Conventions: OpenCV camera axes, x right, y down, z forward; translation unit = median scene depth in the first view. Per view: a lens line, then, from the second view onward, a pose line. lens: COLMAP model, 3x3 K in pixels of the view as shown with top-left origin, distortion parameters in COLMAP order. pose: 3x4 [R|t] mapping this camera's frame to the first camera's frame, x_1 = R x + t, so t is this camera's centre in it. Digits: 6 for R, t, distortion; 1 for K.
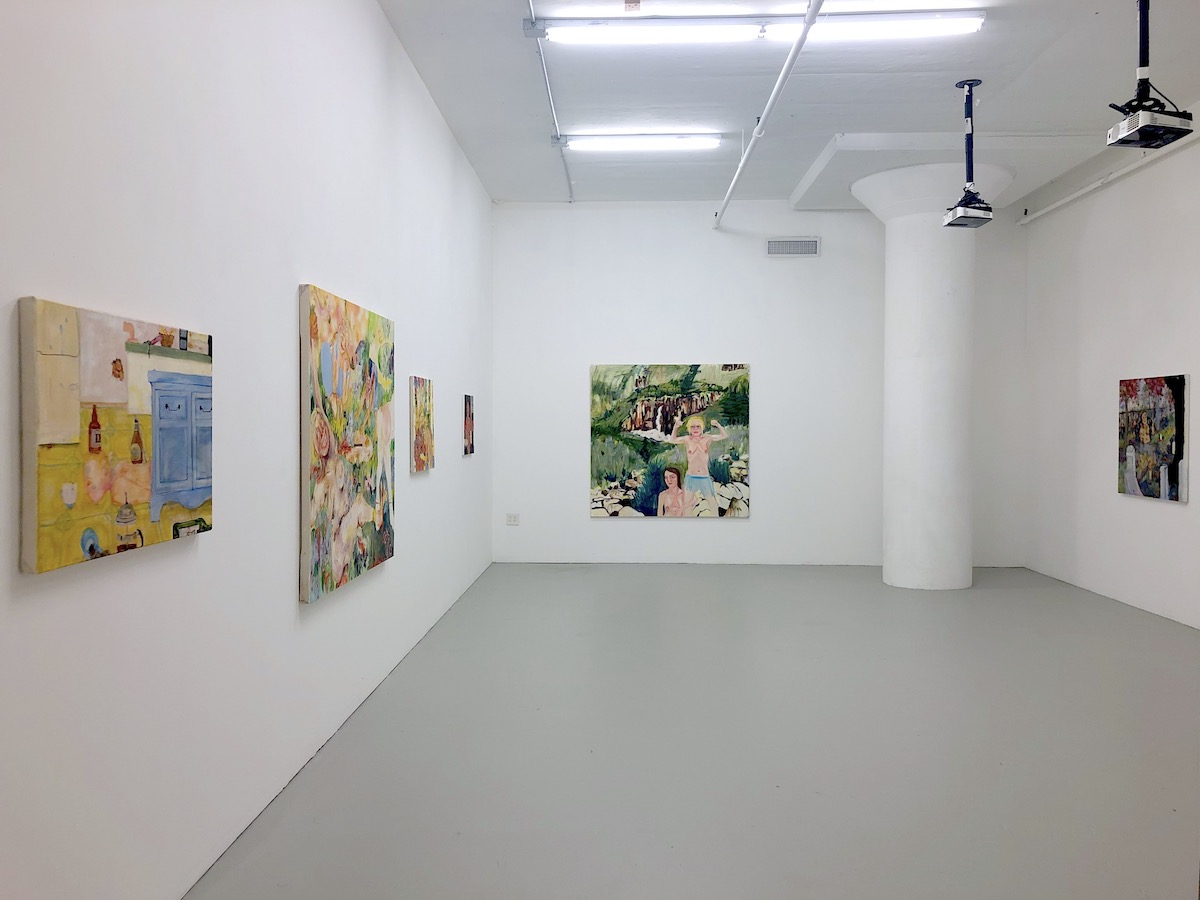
lens RADIAL K [[987.8, 0, 594.0], [0, 987.8, 440.9], [0, 0, 1]] dist [0.050454, -0.081292]
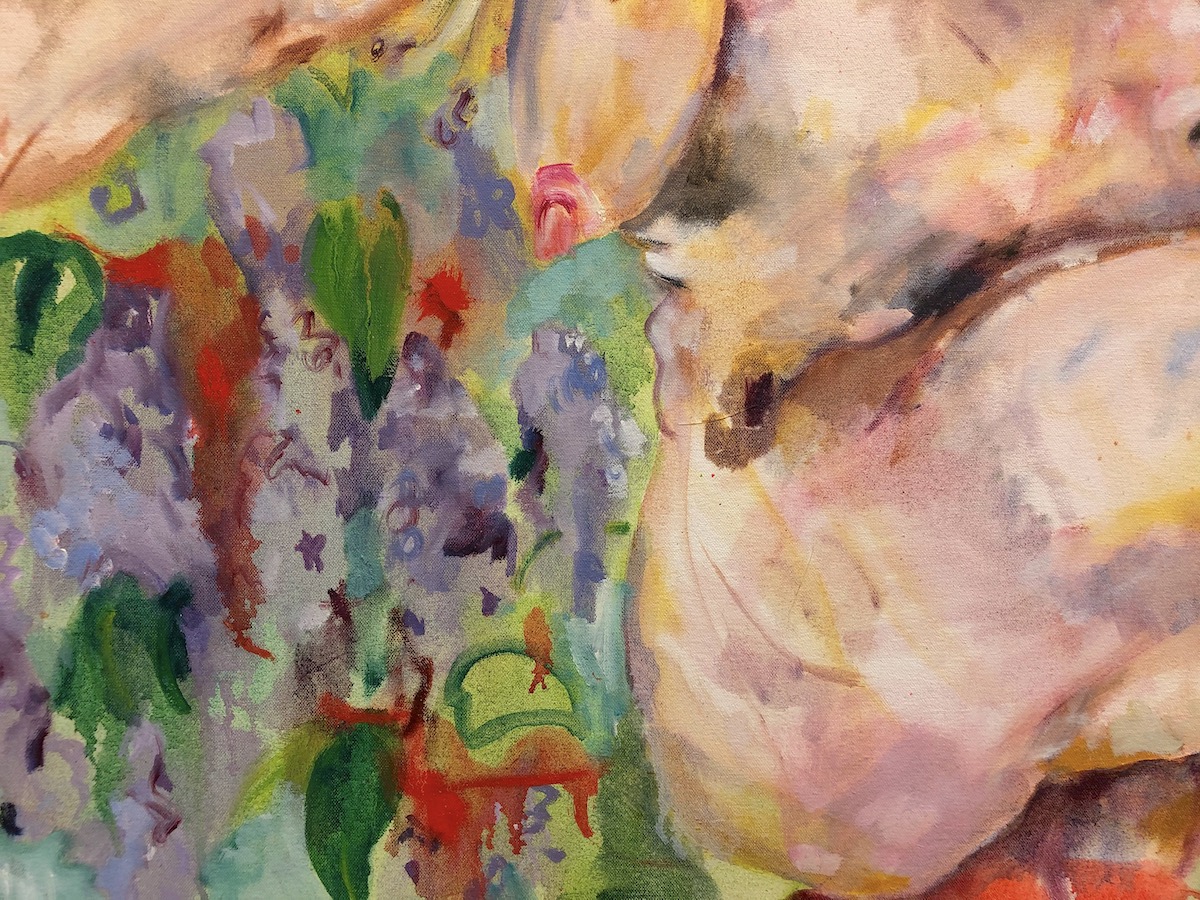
lens RADIAL K [[987.8, 0, 600.9], [0, 987.8, 448.8], [0, 0, 1]] dist [0.050454, -0.081292]
pose [[0.062437, 0.067689, -0.995751, -0.096962], [-0.040284, 0.997055, 0.065252, 0.054707], [0.997236, 0.036039, 0.064980, 0.568176]]
